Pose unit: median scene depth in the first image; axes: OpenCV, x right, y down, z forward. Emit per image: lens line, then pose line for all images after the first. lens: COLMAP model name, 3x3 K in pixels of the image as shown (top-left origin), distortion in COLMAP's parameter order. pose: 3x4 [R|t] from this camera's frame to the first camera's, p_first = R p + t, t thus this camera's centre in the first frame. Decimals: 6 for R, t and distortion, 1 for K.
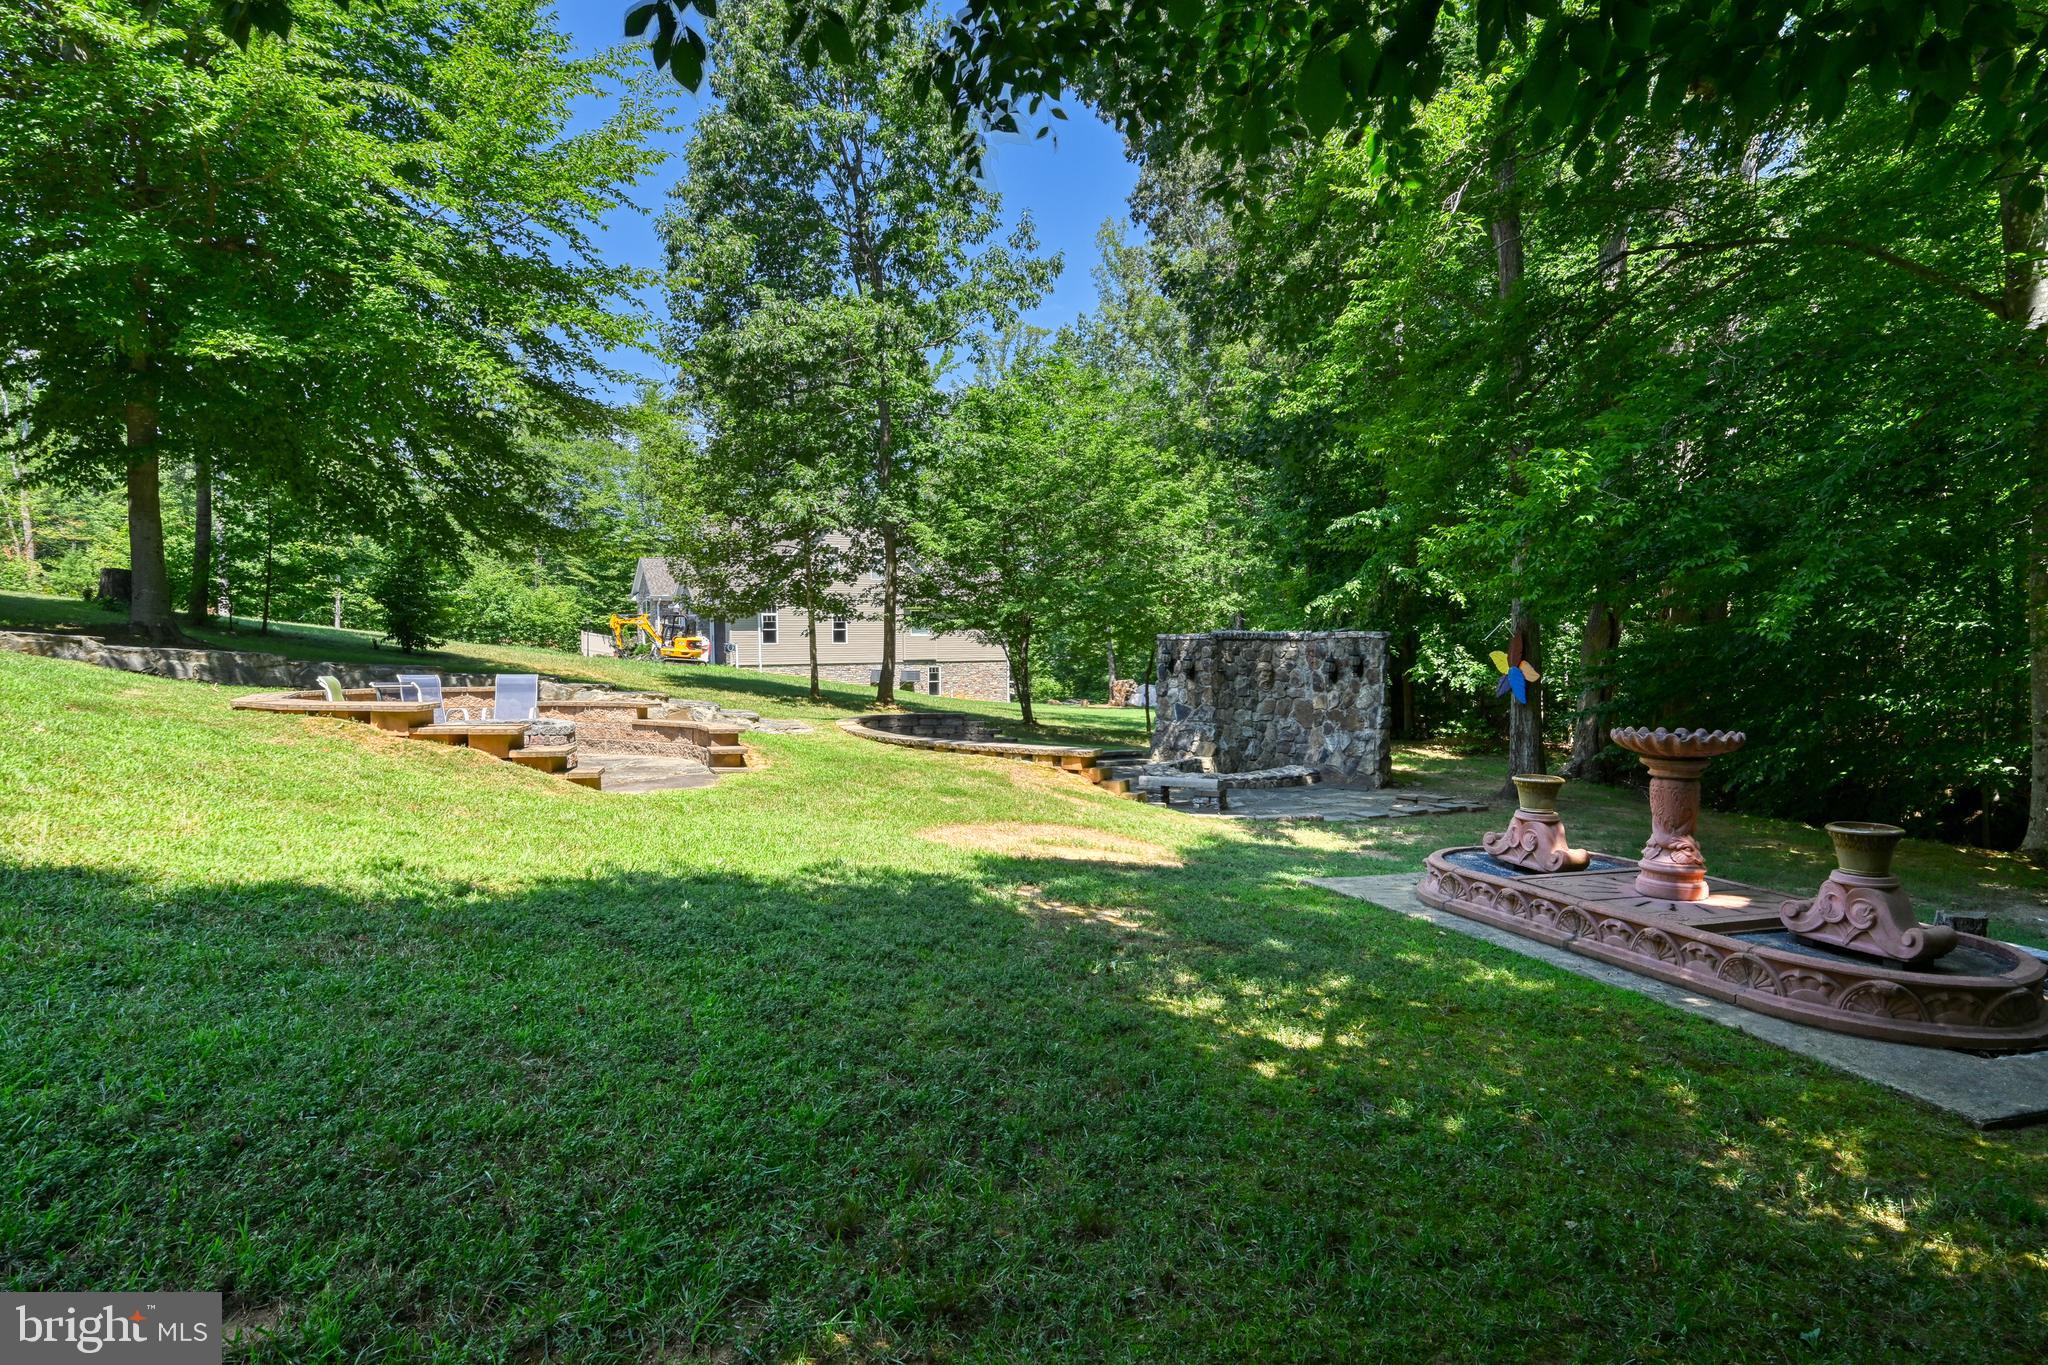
lens RADIAL K [[1160.0, 0, 1024.0], [0, 1160.0, 682.5], [0, 0, 1]] dist [0.000670, 0.000045]
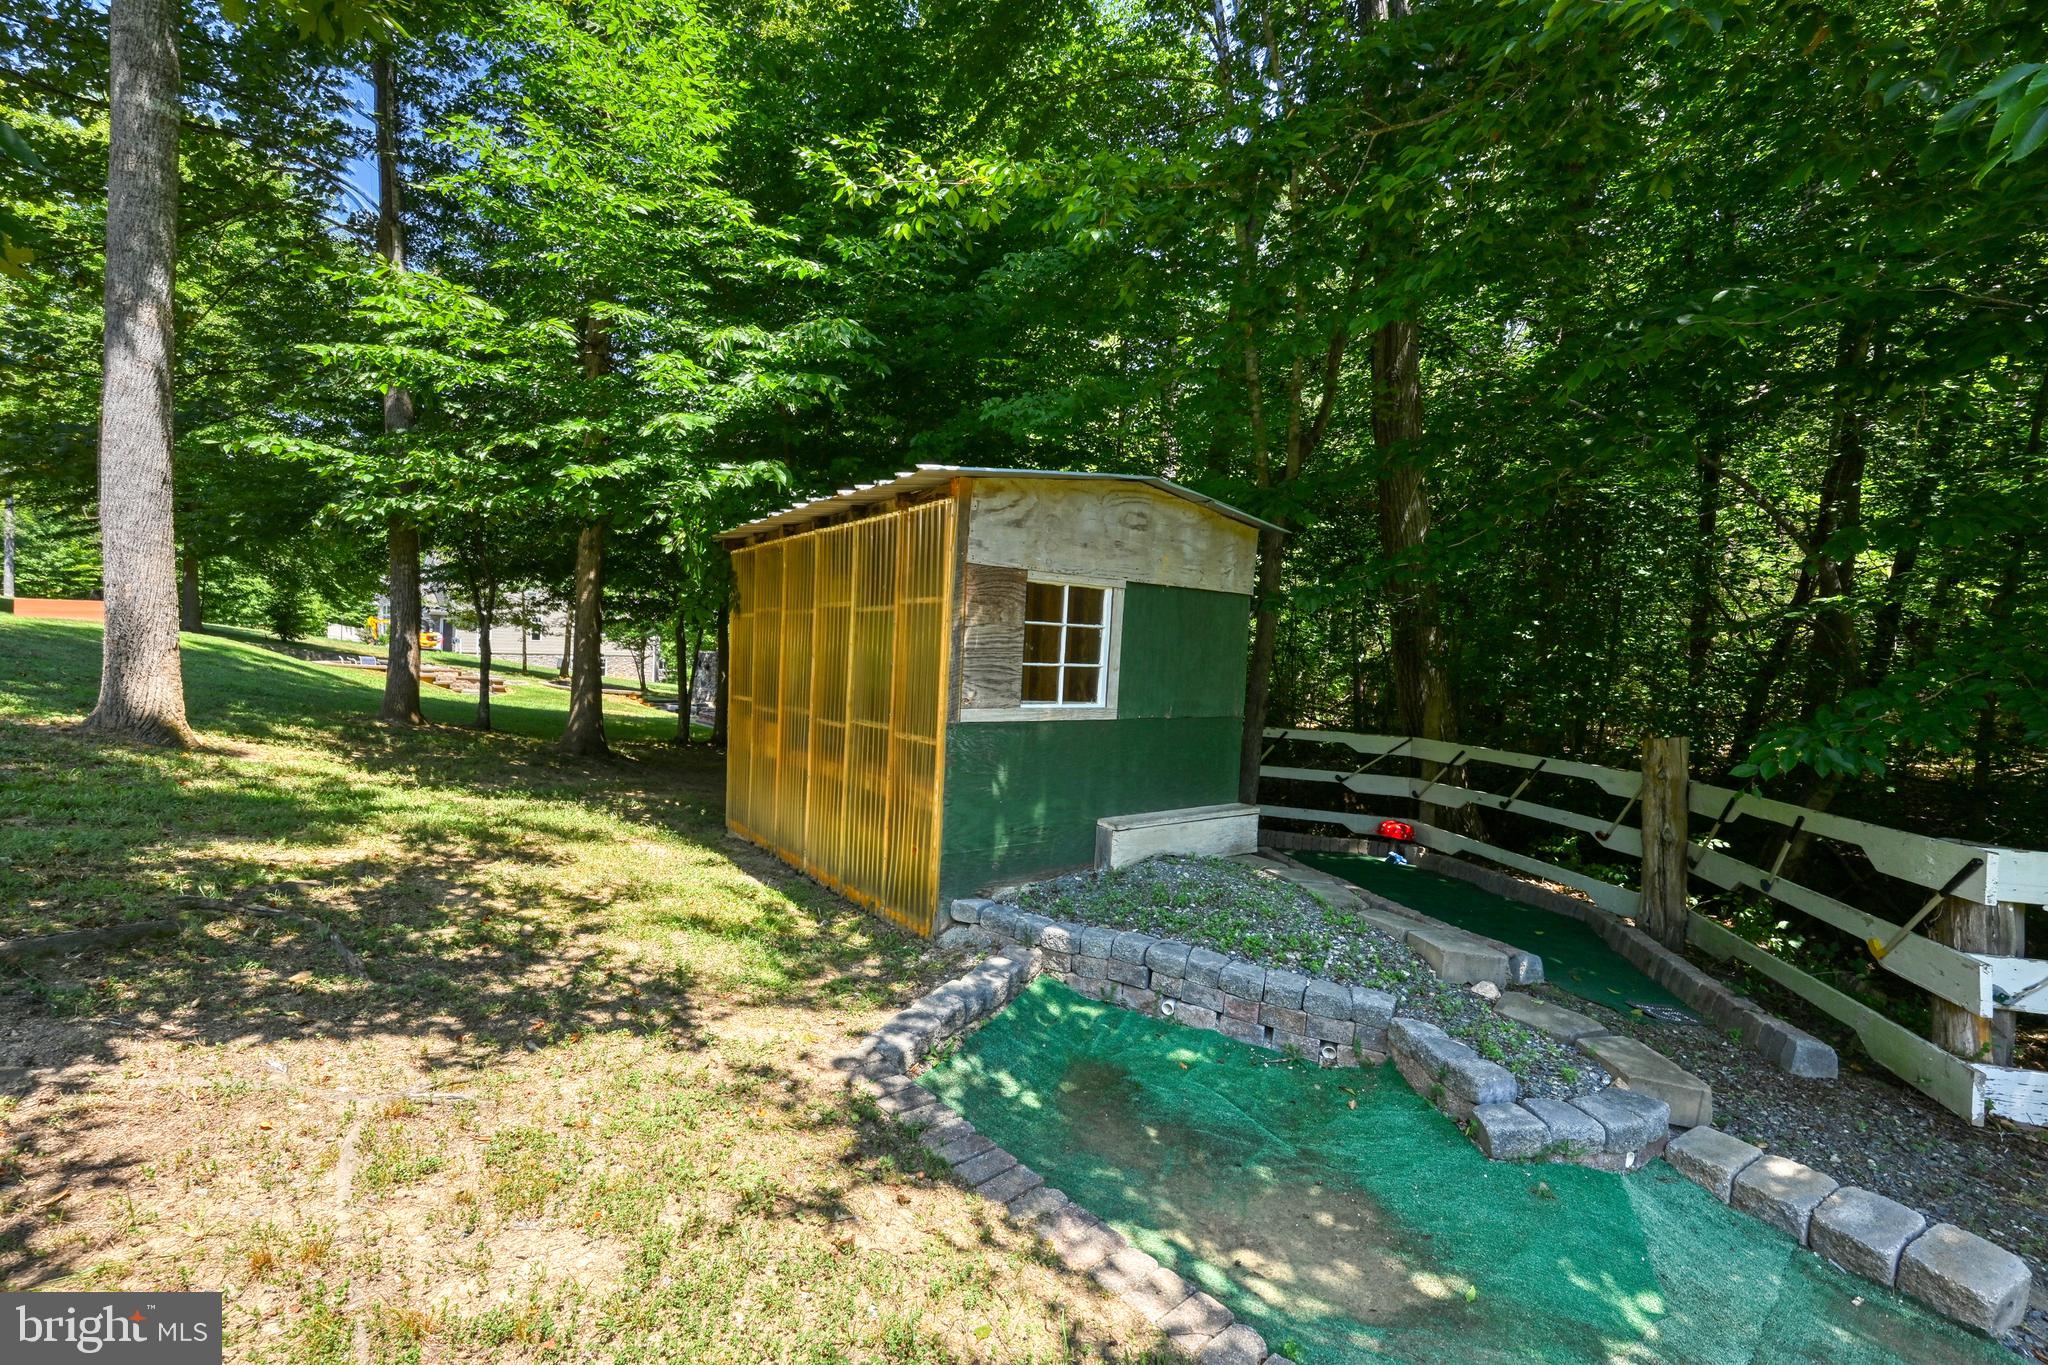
lens RADIAL K [[848.3, 0, 1024.0], [0, 848.3, 682.5], [0, 0, 1]] dist [0.000842, 0.000185]
pose [[0.931433, 0.030501, 0.362633, 0.088423], [-0.032809, 0.999462, 0.000206, 0.001095], [-0.362432, -0.012089, 0.931932, -0.653007]]
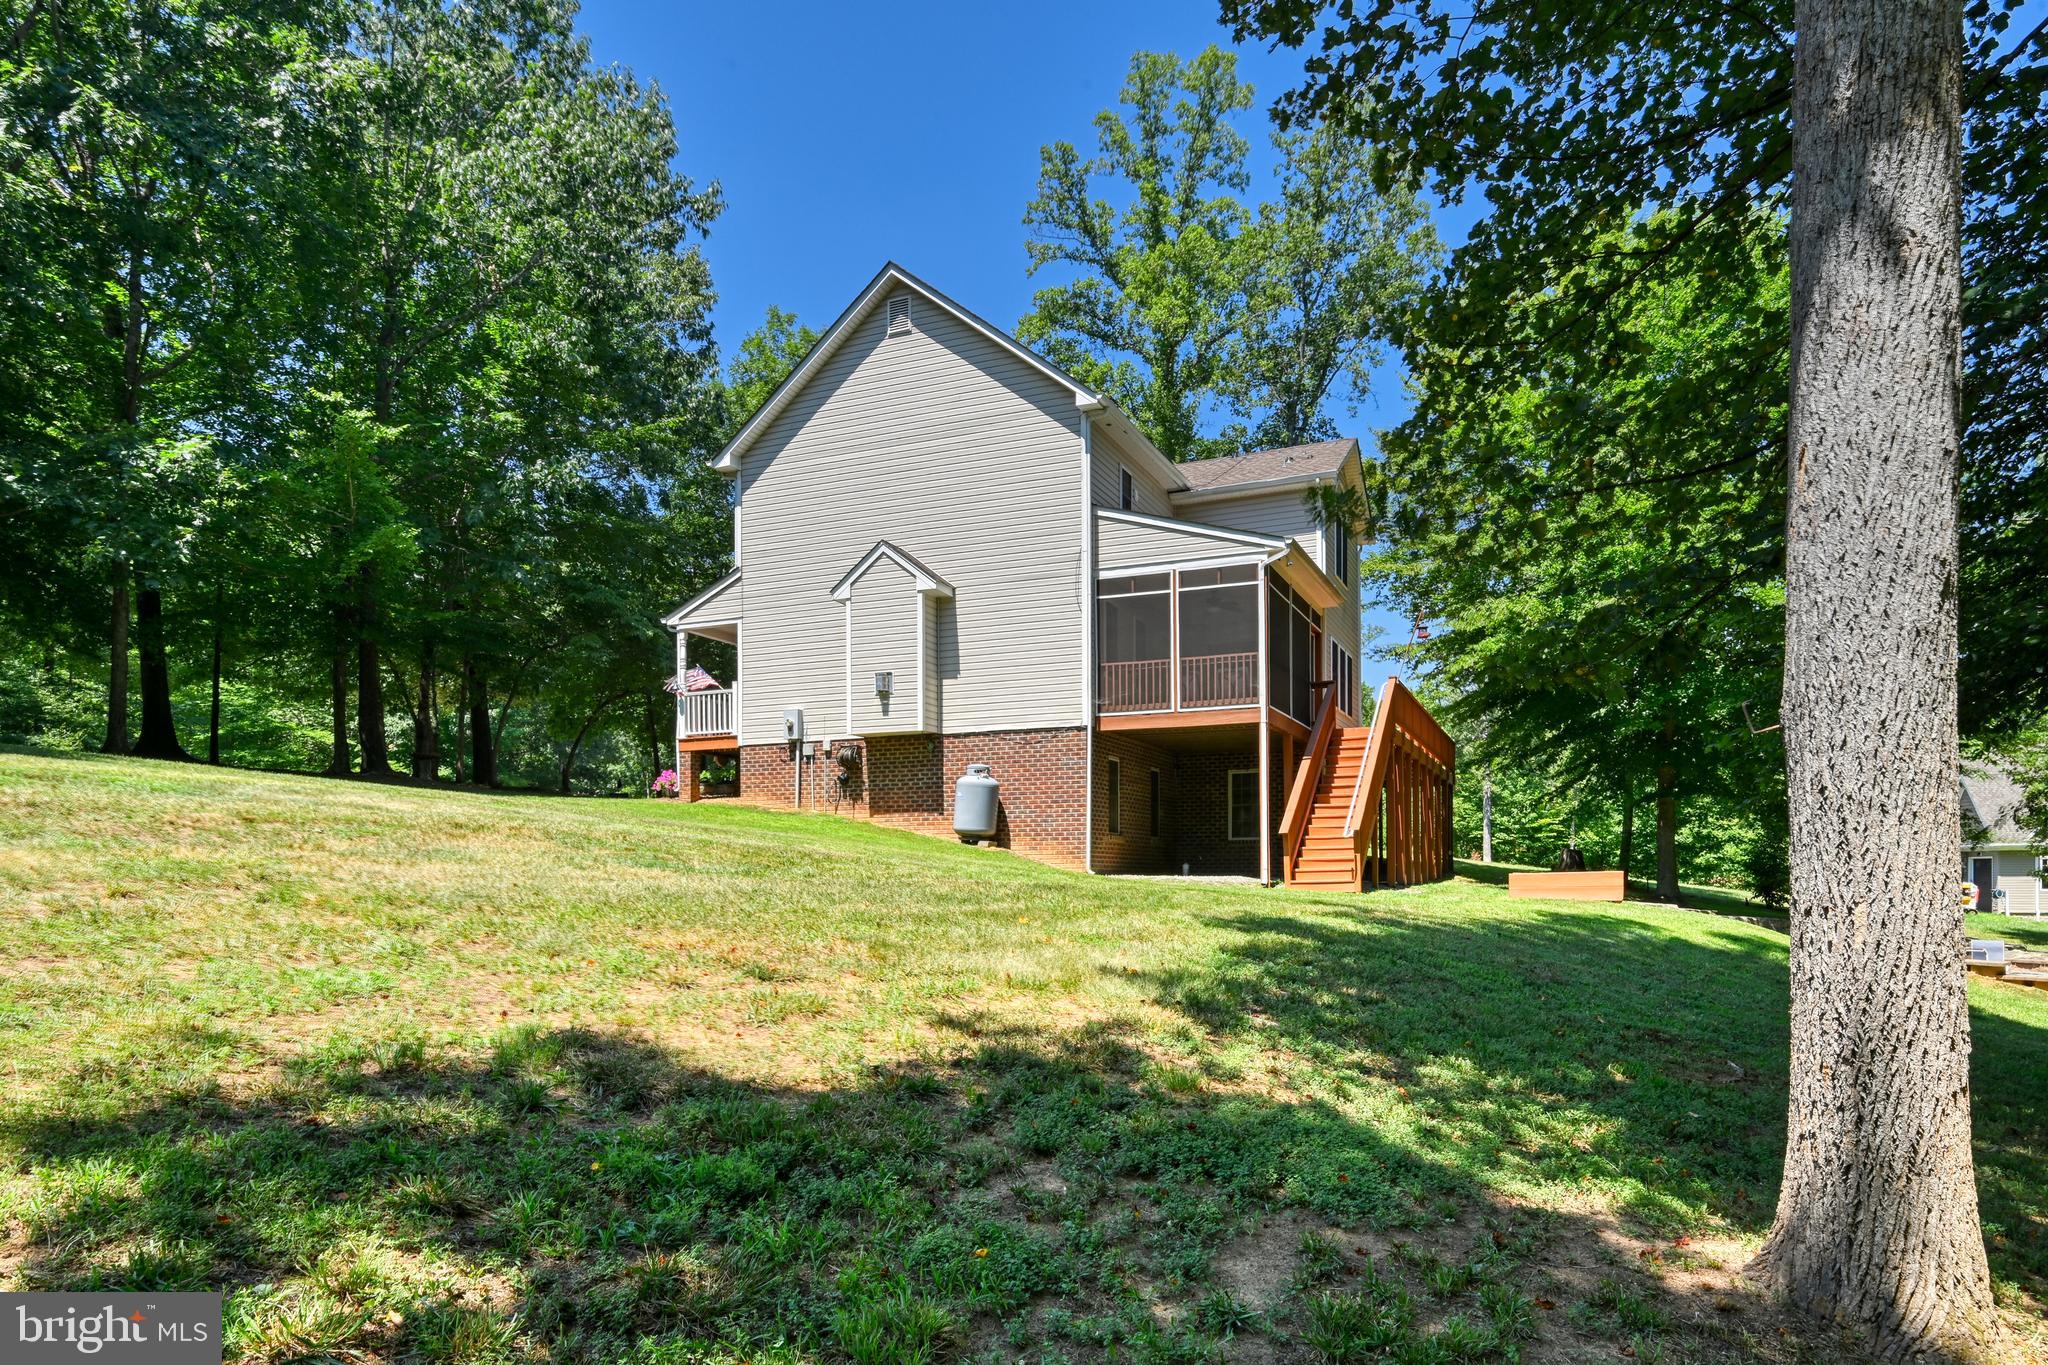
lens RADIAL K [[1231.2, 0, 1024.0], [0, 1231.2, 682.5], [0, 0, 1]] dist [0.000968, 0.000504]
pose [[0.656094, -0.111208, -0.746440, -0.008524], [-0.026259, 0.985120, -0.169849, -0.015636], [0.754222, 0.131038, 0.643412, -0.508176]]
